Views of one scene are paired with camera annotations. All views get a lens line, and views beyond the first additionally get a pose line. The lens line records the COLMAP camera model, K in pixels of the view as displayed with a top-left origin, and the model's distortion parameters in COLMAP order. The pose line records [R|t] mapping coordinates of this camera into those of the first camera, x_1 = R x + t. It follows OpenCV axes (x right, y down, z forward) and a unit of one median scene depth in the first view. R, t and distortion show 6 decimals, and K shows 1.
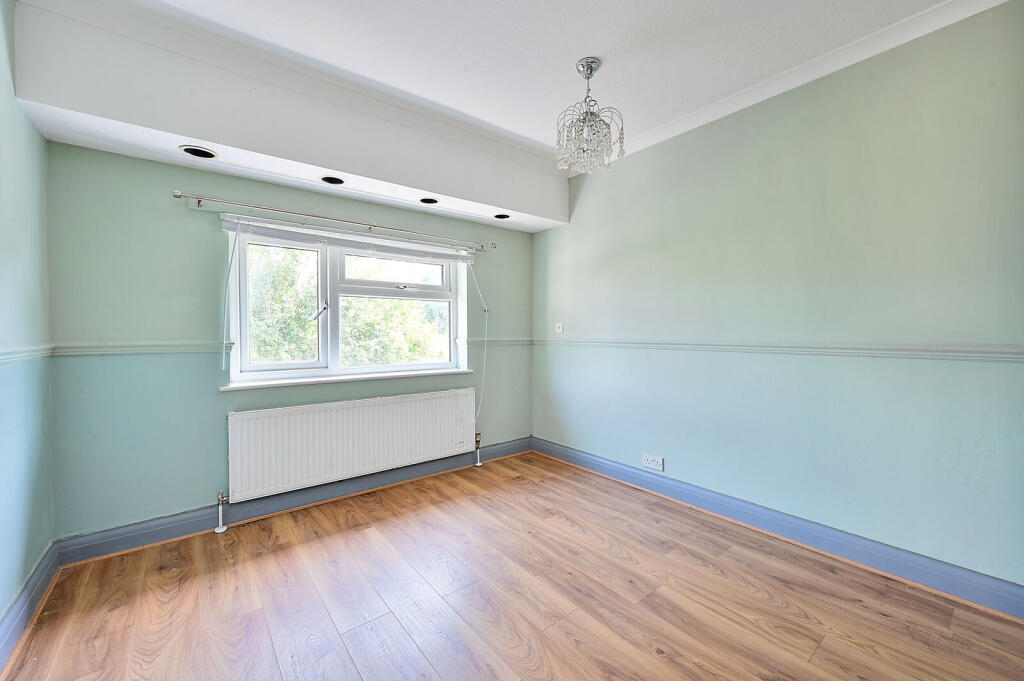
lens RADIAL K [[400.7, 0, 512.0], [0, 400.7, 340.5], [0, 0, 1]] dist [-0.000380, -0.000021]
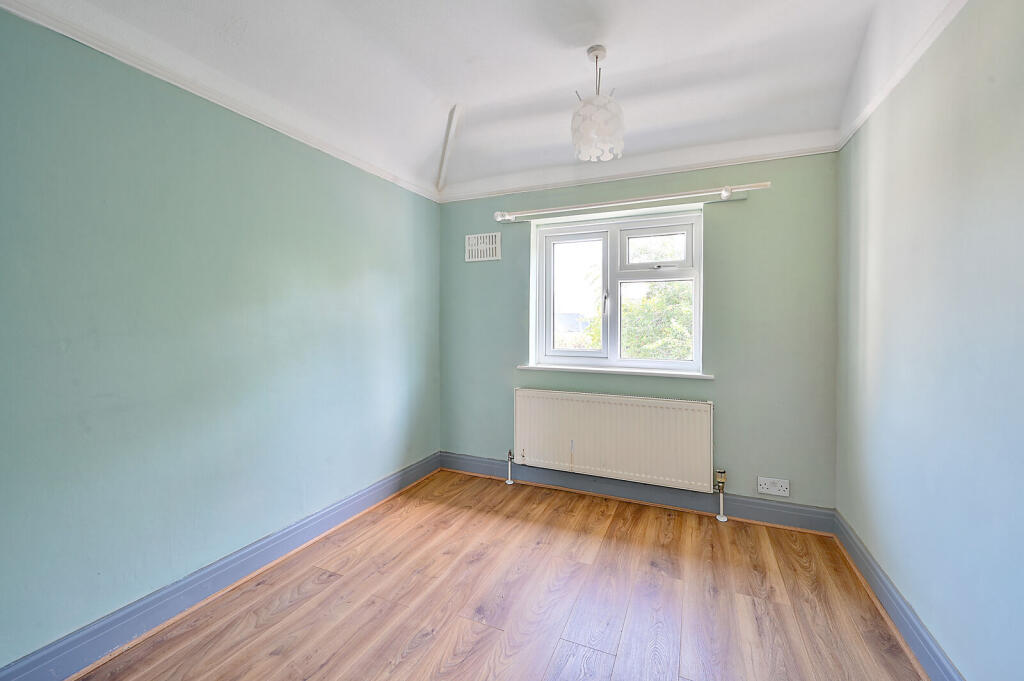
lens RADIAL K [[431.9, 0, 508.1], [0, 431.9, 311.7], [0, 0, 1]] dist [0.000284, 0.000024]
pose [[0.459217, -0.018449, -0.888133, 0.404441], [-0.023991, 0.999162, -0.033161, -0.004015], [0.888000, 0.036535, 0.458389, 0.337567]]
